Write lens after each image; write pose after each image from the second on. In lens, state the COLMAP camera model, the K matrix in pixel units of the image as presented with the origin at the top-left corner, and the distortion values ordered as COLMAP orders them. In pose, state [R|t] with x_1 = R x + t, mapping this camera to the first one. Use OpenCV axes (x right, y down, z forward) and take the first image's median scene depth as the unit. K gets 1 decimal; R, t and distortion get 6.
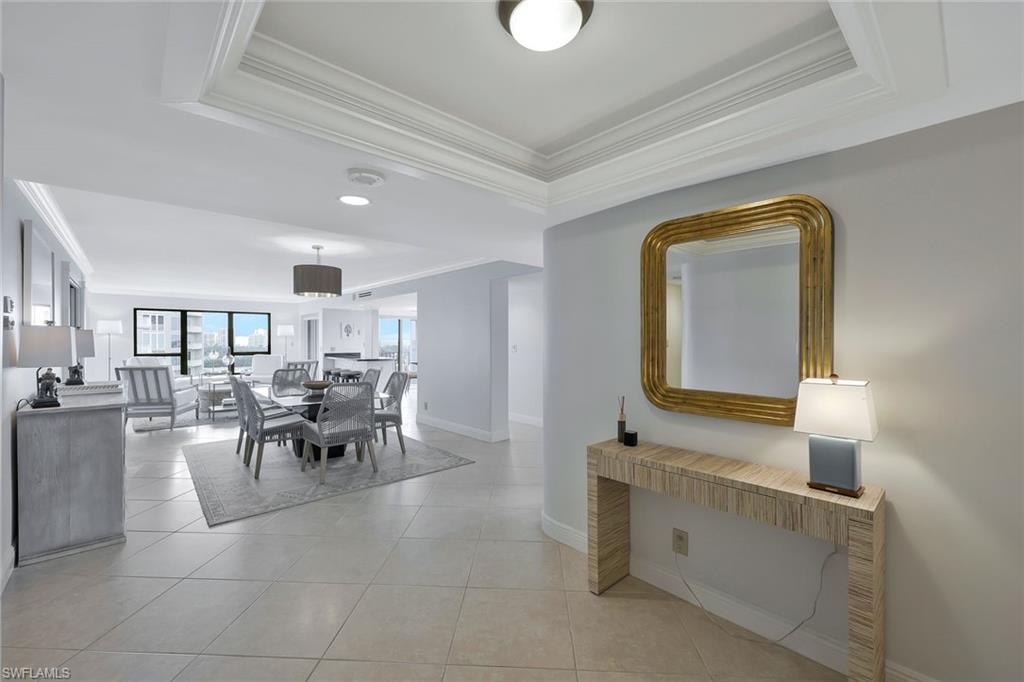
lens RADIAL K [[419.5, 0, 512.0], [0, 419.5, 341.0], [0, 0, 1]] dist [-0.003614, -0.000322]
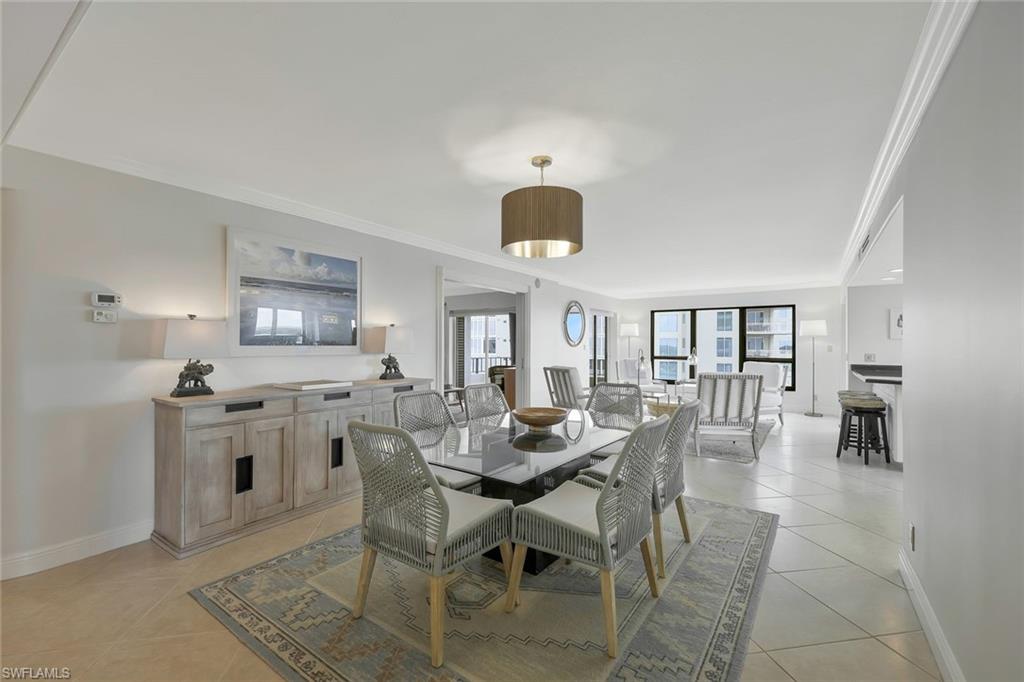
lens RADIAL K [[427.4, 0, 508.9], [0, 427.4, 344.0], [0, 0, 1]] dist [0.002094, -0.000094]
pose [[0.214779, 0.001302, -0.976662, 0.034373], [-0.007443, 0.999972, -0.000304, 0.005207], [0.976634, 0.007335, 0.214783, 0.435185]]
